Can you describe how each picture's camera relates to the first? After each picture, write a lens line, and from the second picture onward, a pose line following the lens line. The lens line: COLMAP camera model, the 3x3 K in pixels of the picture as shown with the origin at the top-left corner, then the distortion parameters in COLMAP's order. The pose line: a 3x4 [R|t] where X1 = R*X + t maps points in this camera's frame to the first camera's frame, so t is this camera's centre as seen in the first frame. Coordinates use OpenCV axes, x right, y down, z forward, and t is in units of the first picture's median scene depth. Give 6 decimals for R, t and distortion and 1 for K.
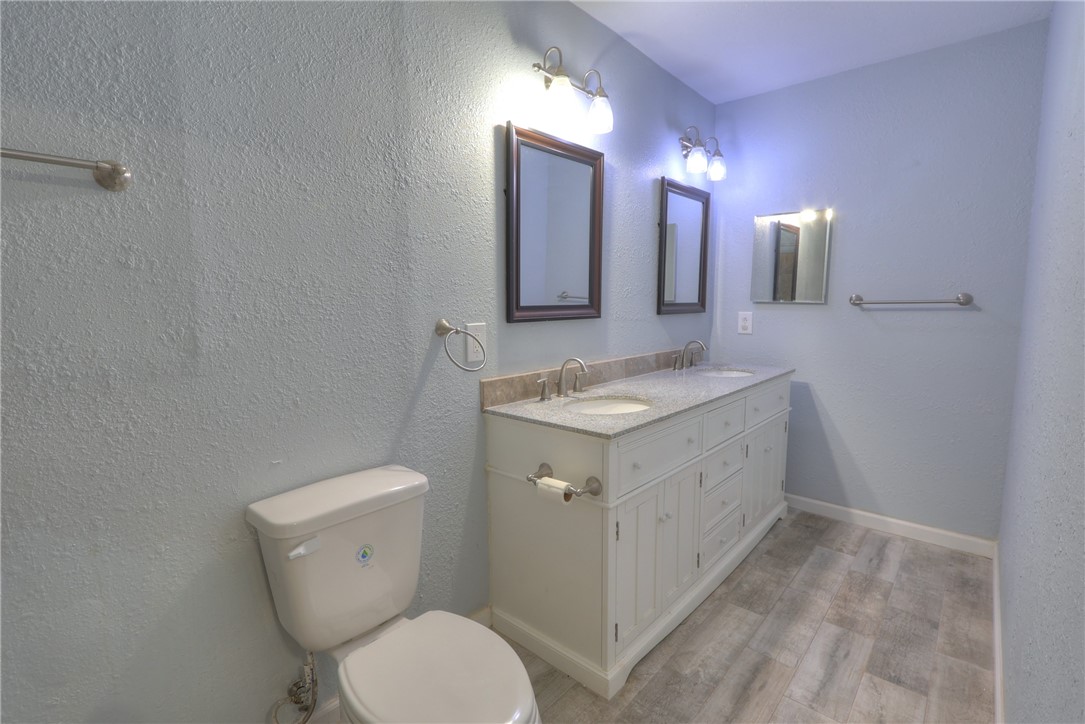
lens RADIAL K [[496.6, 0, 542.7], [0, 496.6, 360.0], [0, 0, 1]] dist [-0.019319, 0.000350]
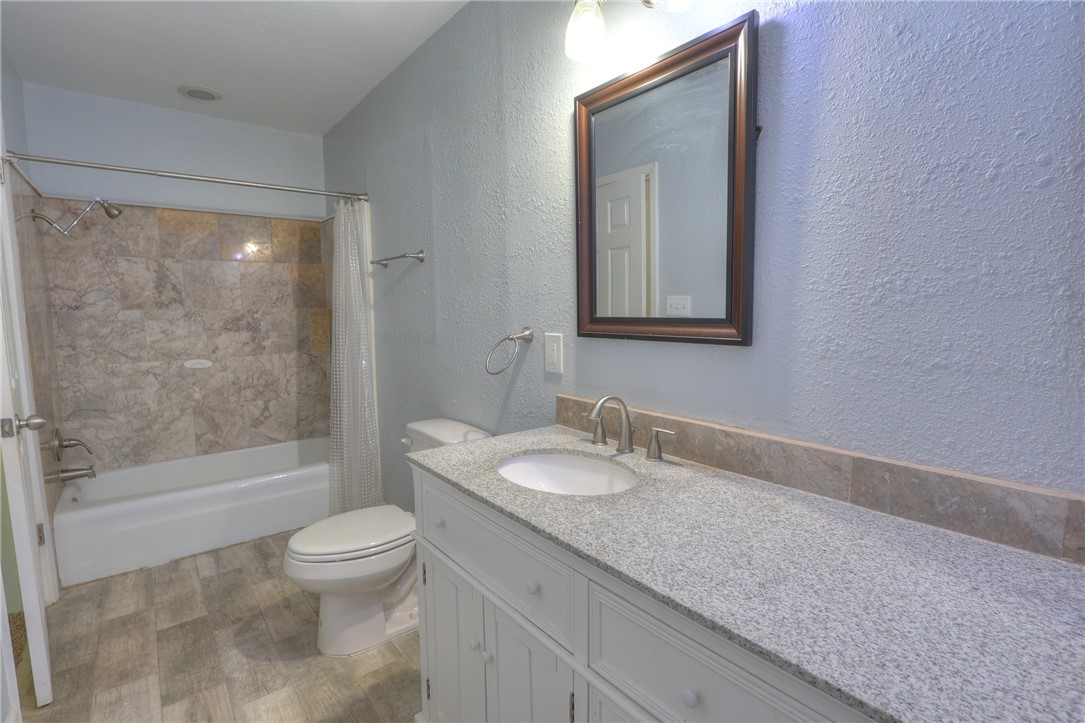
lens RADIAL K [[496.6, 0, 544.1], [0, 496.6, 361.8], [0, 0, 1]] dist [-0.019319, 0.000350]
pose [[-0.143194, 0.106266, -0.983973, 0.753124], [-0.116796, 0.985457, 0.123423, -0.125552], [0.982779, 0.132598, -0.128700, 1.021875]]
